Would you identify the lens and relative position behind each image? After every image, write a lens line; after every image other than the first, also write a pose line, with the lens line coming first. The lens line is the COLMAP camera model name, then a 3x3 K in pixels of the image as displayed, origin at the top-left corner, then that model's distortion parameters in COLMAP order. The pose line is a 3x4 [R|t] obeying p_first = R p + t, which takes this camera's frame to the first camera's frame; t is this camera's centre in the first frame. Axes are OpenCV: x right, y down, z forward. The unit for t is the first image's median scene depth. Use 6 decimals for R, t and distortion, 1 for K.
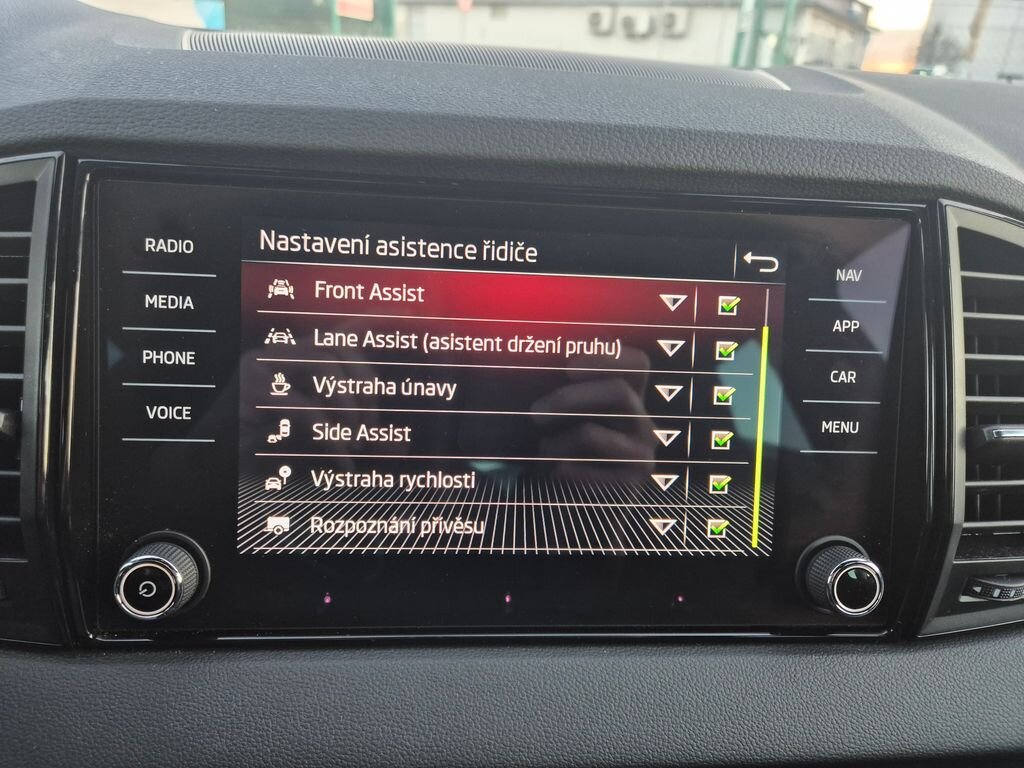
lens RADIAL K [[706.0, 0, 499.2], [0, 706.0, 388.1], [0, 0, 1]] dist [0.051121, -0.049139]
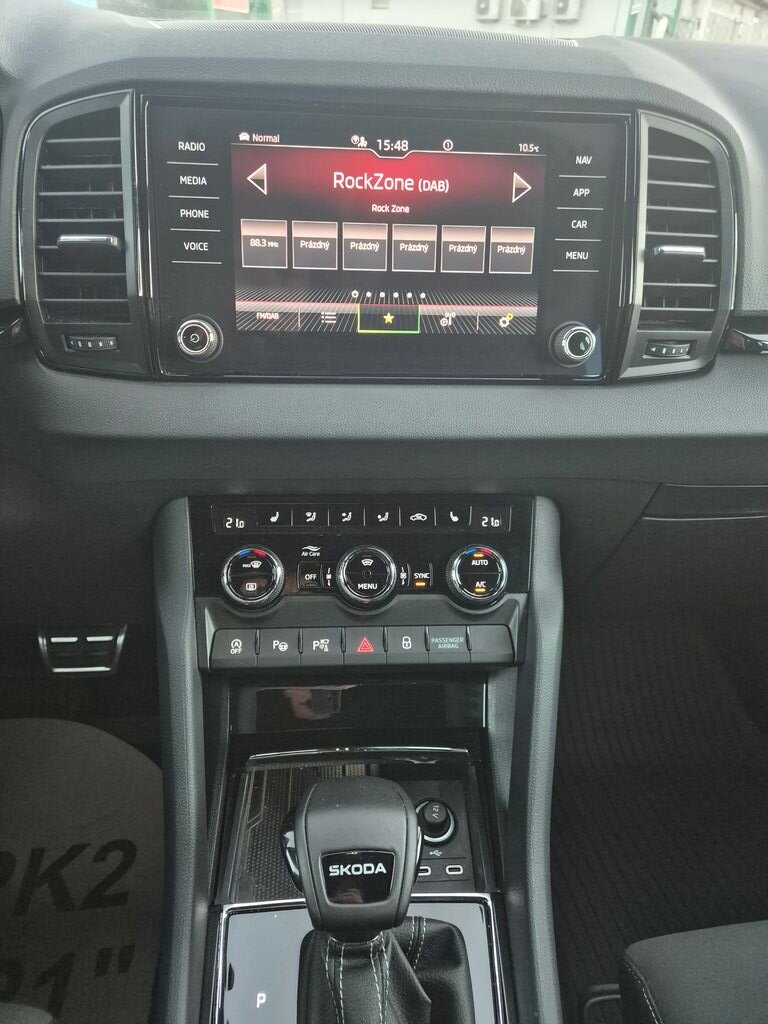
lens RADIAL K [[684.2, 0, 376.2], [0, 684.2, 495.9], [0, 0, 1]] dist [0.085609, -0.072967]
pose [[0.999594, -0.013908, -0.024859, 0.027830], [0.016998, 0.991526, 0.128791, 0.426742], [0.022857, -0.129161, 0.991360, -0.789424]]
